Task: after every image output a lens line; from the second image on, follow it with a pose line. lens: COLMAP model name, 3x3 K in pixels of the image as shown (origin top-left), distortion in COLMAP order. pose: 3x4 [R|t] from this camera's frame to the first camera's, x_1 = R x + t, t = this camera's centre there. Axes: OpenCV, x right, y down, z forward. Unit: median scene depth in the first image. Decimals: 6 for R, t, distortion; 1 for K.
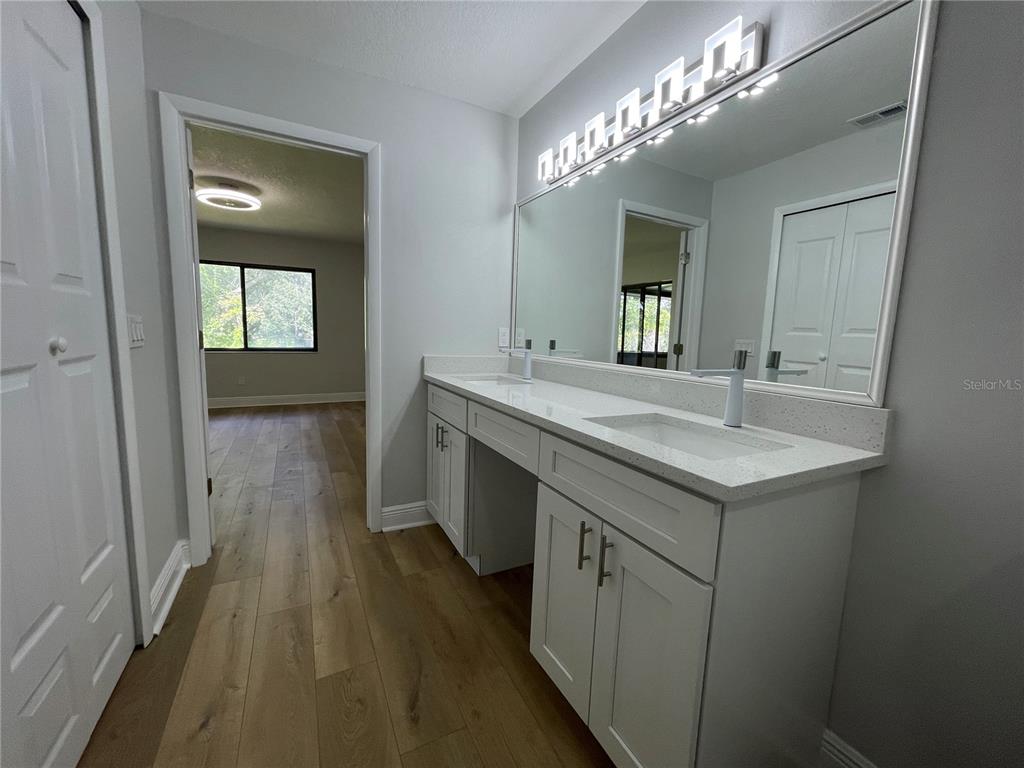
lens RADIAL K [[409.9, 0, 509.8], [0, 409.9, 384.2], [0, 0, 1]] dist [-0.002901, -0.000039]
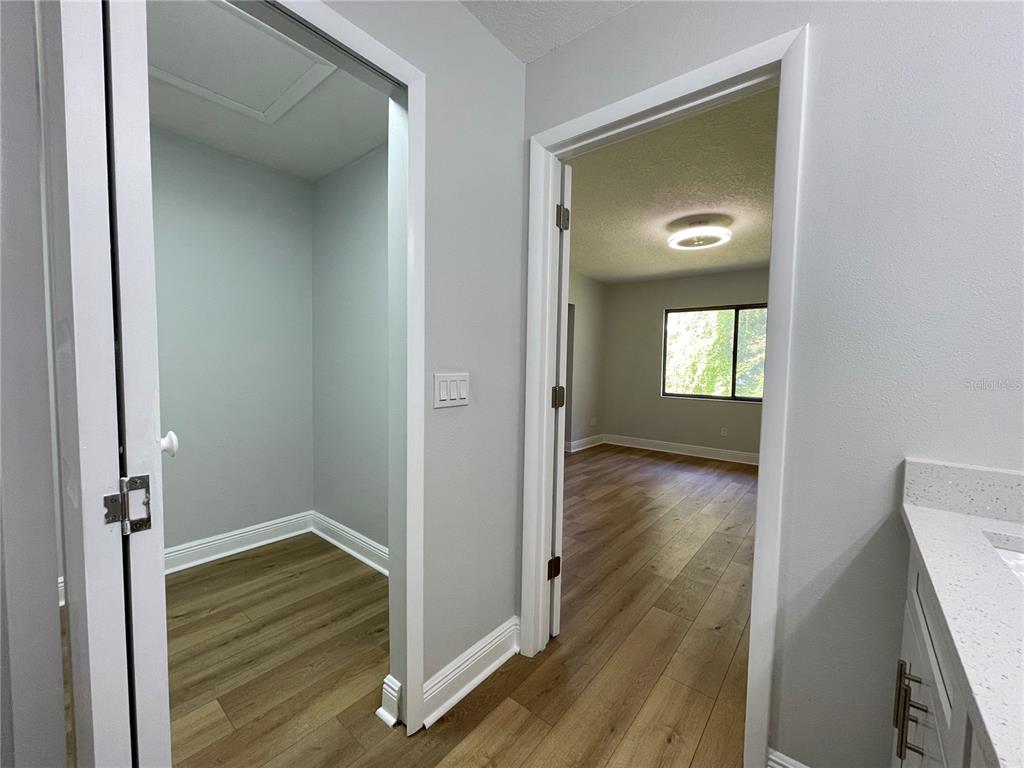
lens RADIAL K [[412.6, 0, 512.0], [0, 412.6, 384.0], [0, 0, 1]] dist [0.002560, -0.000181]
pose [[0.394240, 0.025801, -0.918645, 0.011349], [-0.121334, 0.992317, -0.024201, -0.069209], [0.910962, 0.121004, 0.394342, 0.377960]]
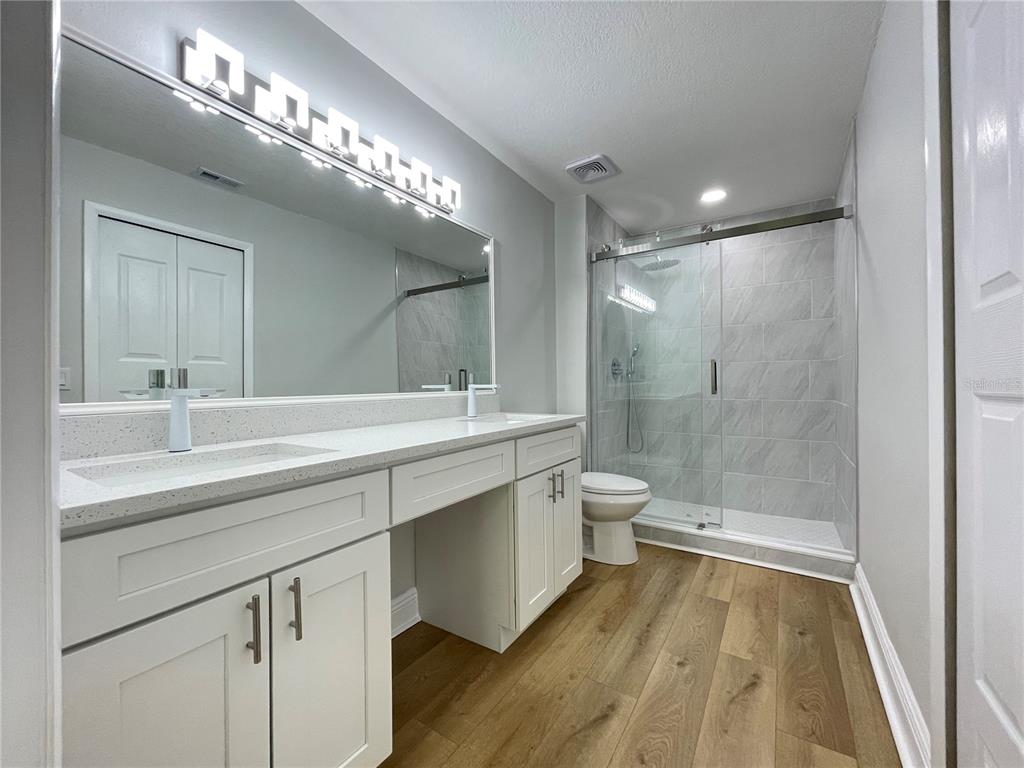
lens RADIAL K [[412.6, 0, 512.0], [0, 412.6, 384.0], [0, 0, 1]] dist [0.002560, -0.000181]
pose [[-0.490762, -0.036349, 0.870535, -0.461910], [0.092908, 0.991250, 0.093766, -0.080674], [-0.866326, 0.126896, -0.483090, 0.736367]]
